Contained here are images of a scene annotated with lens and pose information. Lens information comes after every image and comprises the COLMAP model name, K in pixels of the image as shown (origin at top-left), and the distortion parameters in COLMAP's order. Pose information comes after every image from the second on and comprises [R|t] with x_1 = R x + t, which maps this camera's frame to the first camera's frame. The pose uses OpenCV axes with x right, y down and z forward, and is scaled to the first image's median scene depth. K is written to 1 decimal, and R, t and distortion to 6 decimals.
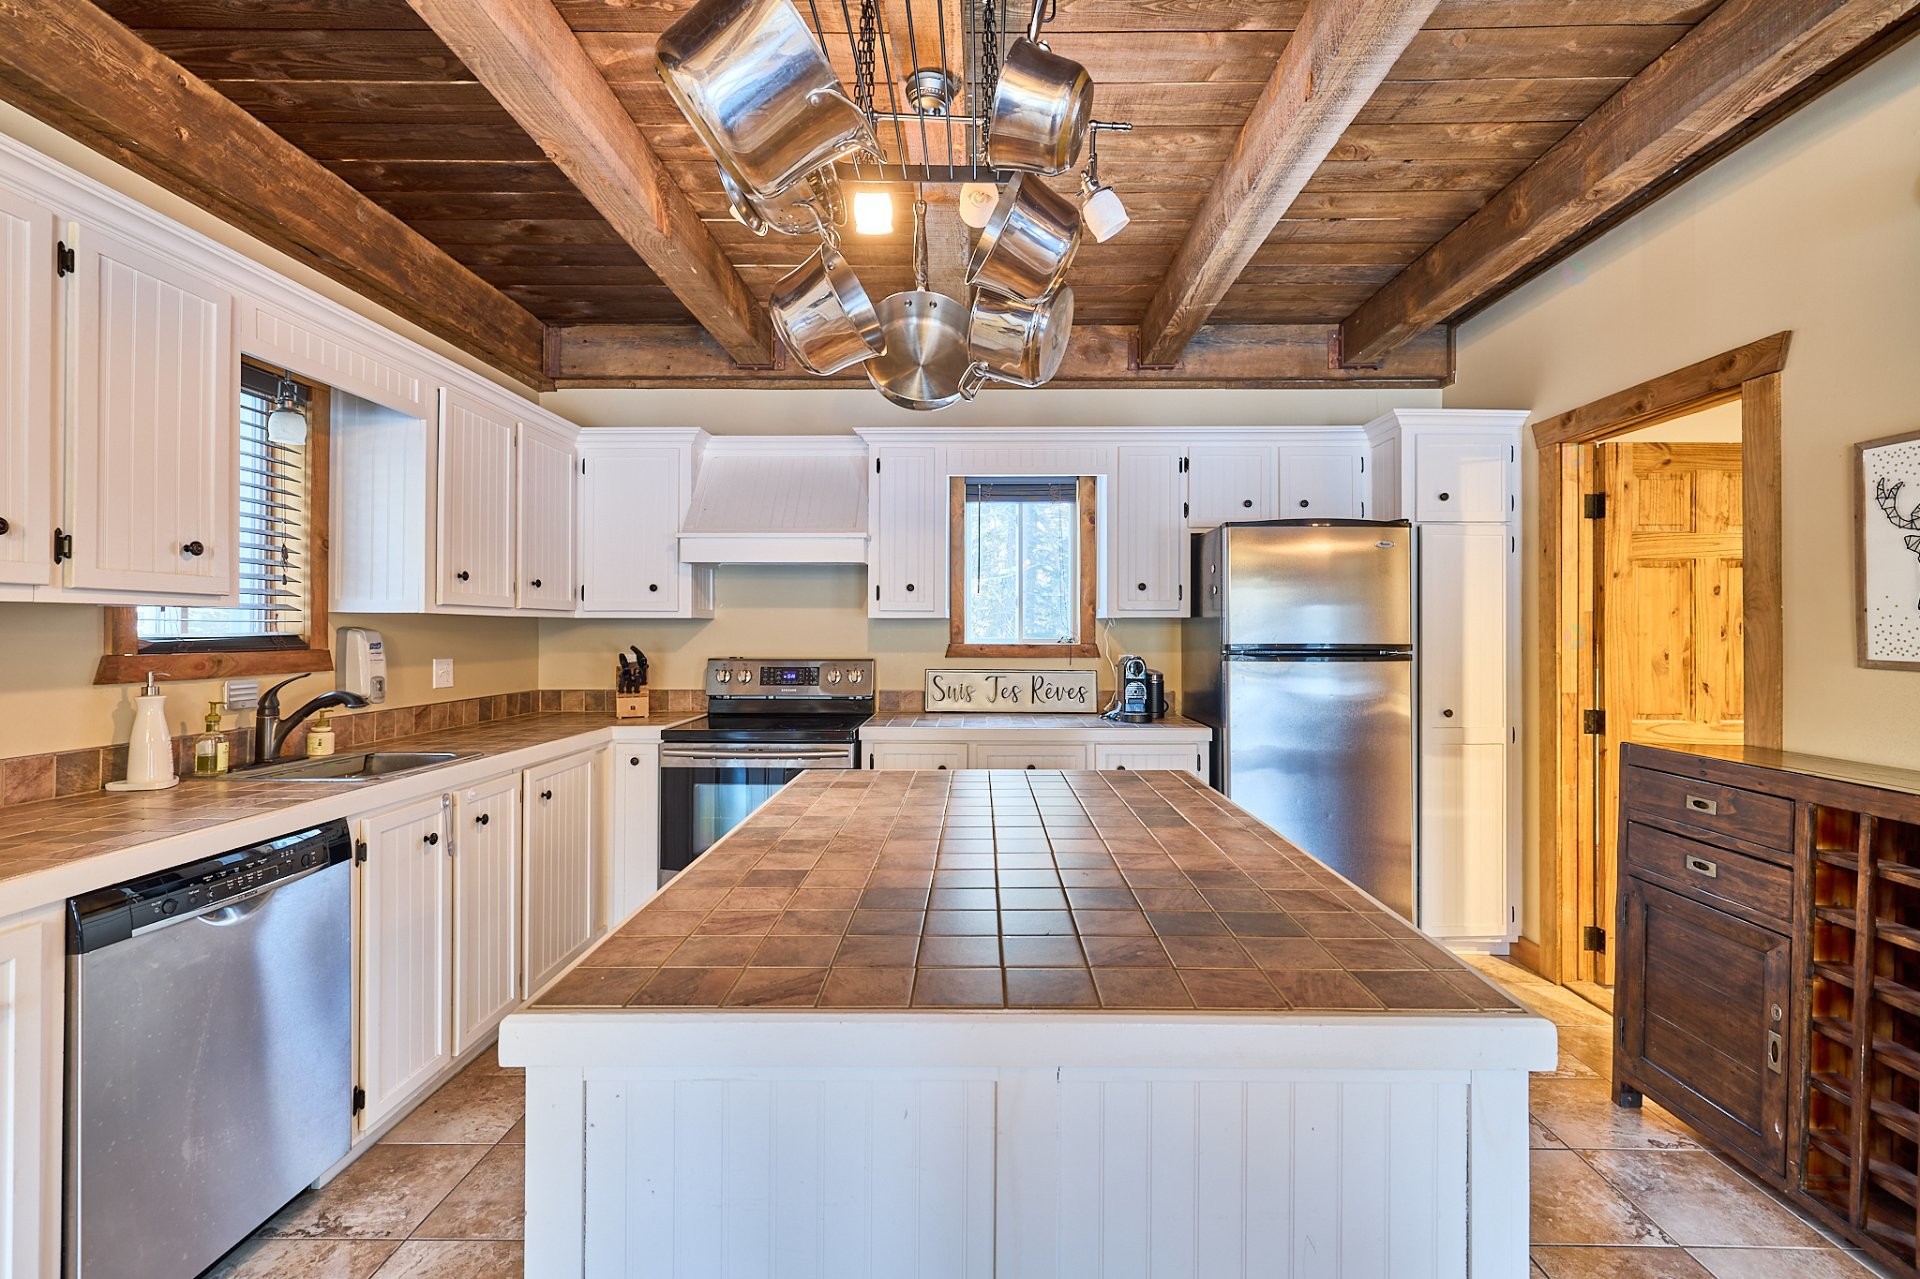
lens RADIAL K [[843.6, 0, 971.8], [0, 843.6, 630.3], [0, 0, 1]] dist [-0.000161, -0.000272]
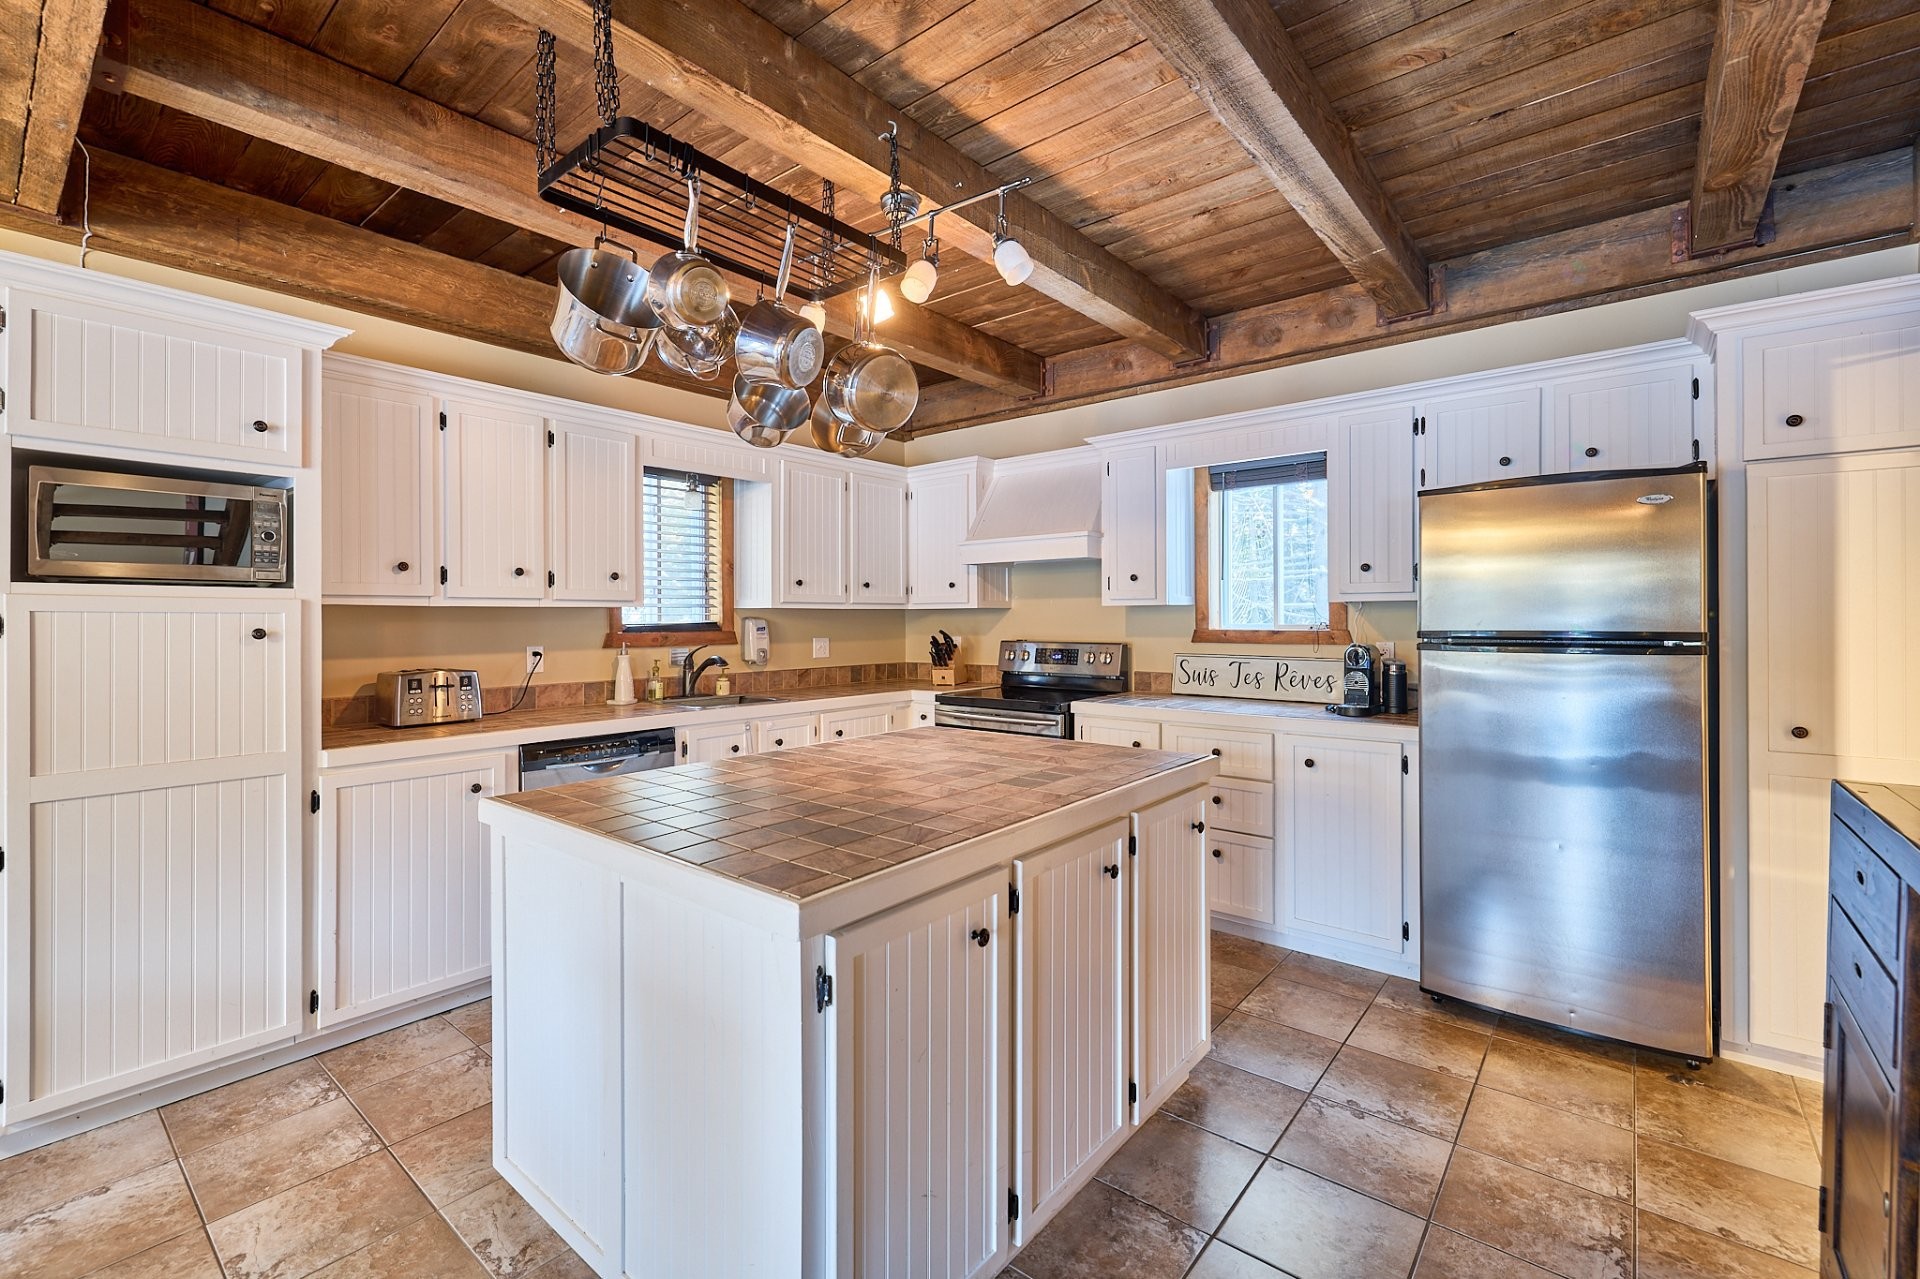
lens RADIAL K [[820.7, 0, 963.2], [0, 820.7, 627.6], [0, 0, 1]] dist [0.001234, -0.000064]
pose [[0.775278, 0.002371, -0.631615, 0.431118], [0.005883, 0.999922, 0.010974, 0.000759], [0.631592, -0.012224, 0.775204, 0.038578]]
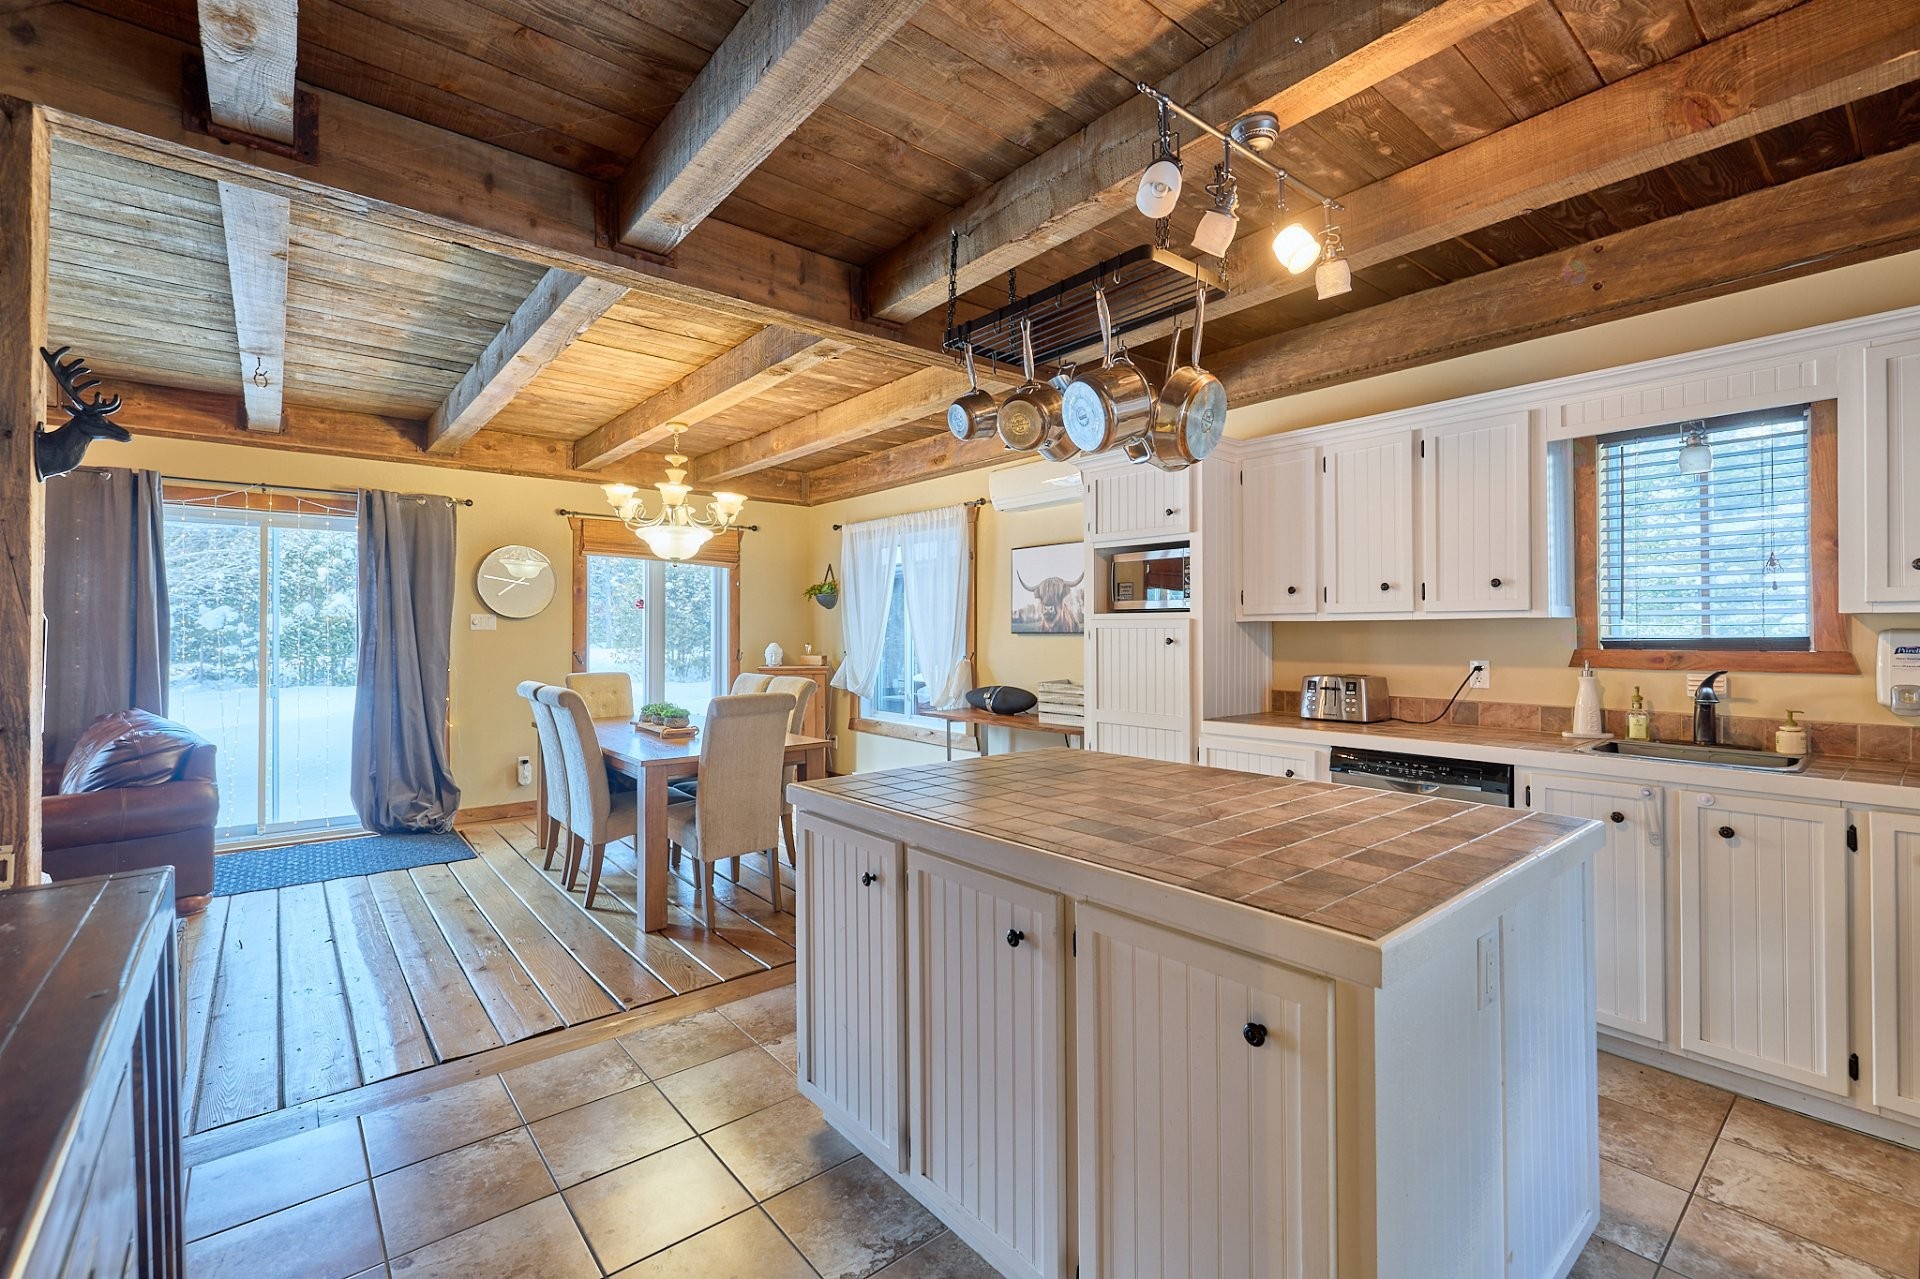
lens RADIAL K [[820.7, 0, 963.2], [0, 820.7, 627.6], [0, 0, 1]] dist [0.001234, -0.000064]
pose [[-0.762527, -0.005078, -0.646936, 0.463375], [0.001273, 0.999955, -0.009350, 0.001688], [0.646955, -0.007953, -0.762487, 0.799965]]
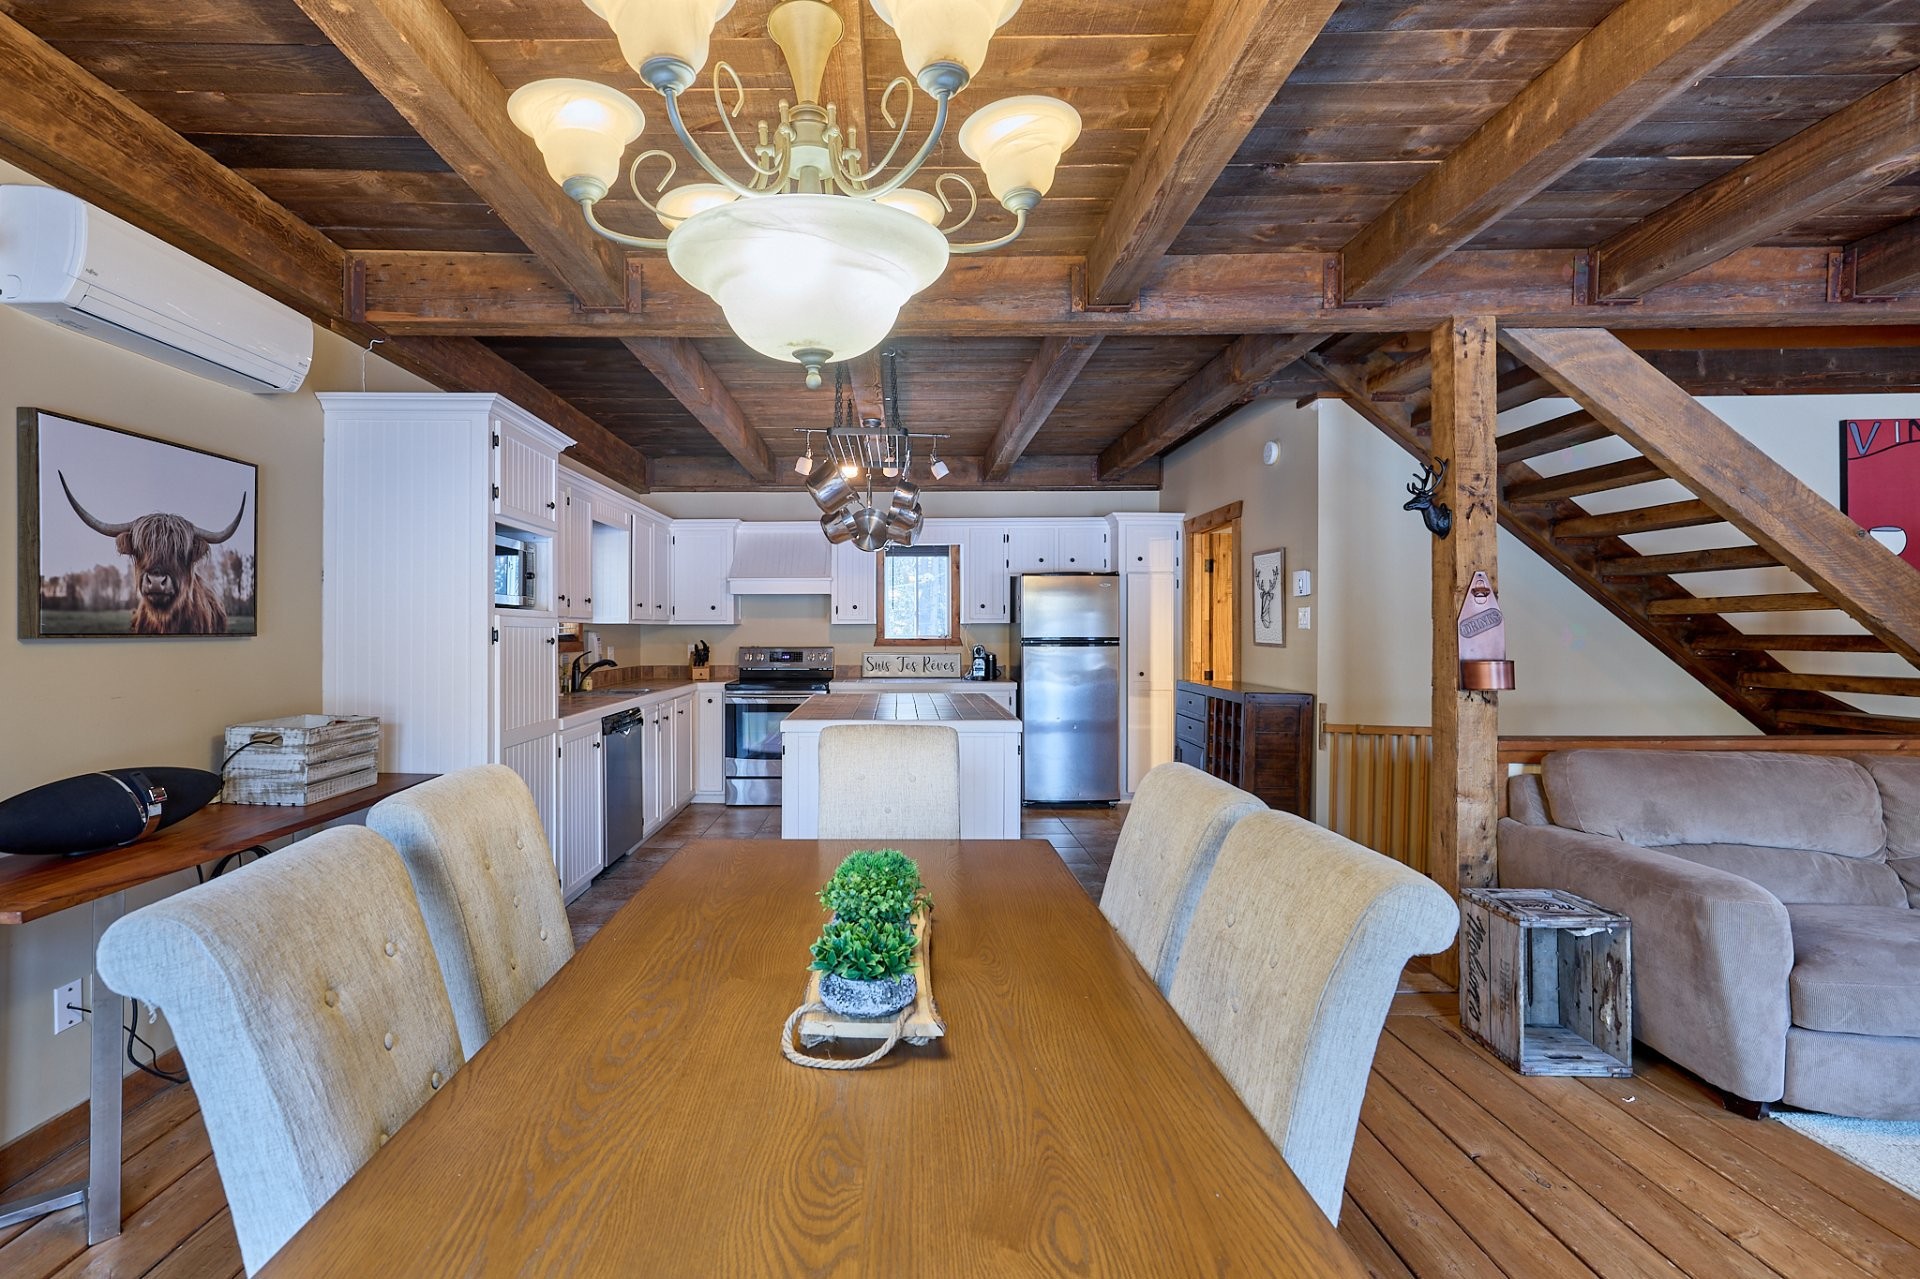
lens RADIAL K [[855.9, 0, 889.6], [0, 855.9, 628.1], [0, 0, 1]] dist [-0.000053, -0.000105]
pose [[0.999993, -0.003444, -0.001658, 0.004537], [0.003444, 0.999994, 0.000164, -0.005791], [0.001658, -0.000169, 0.999999, -0.844352]]
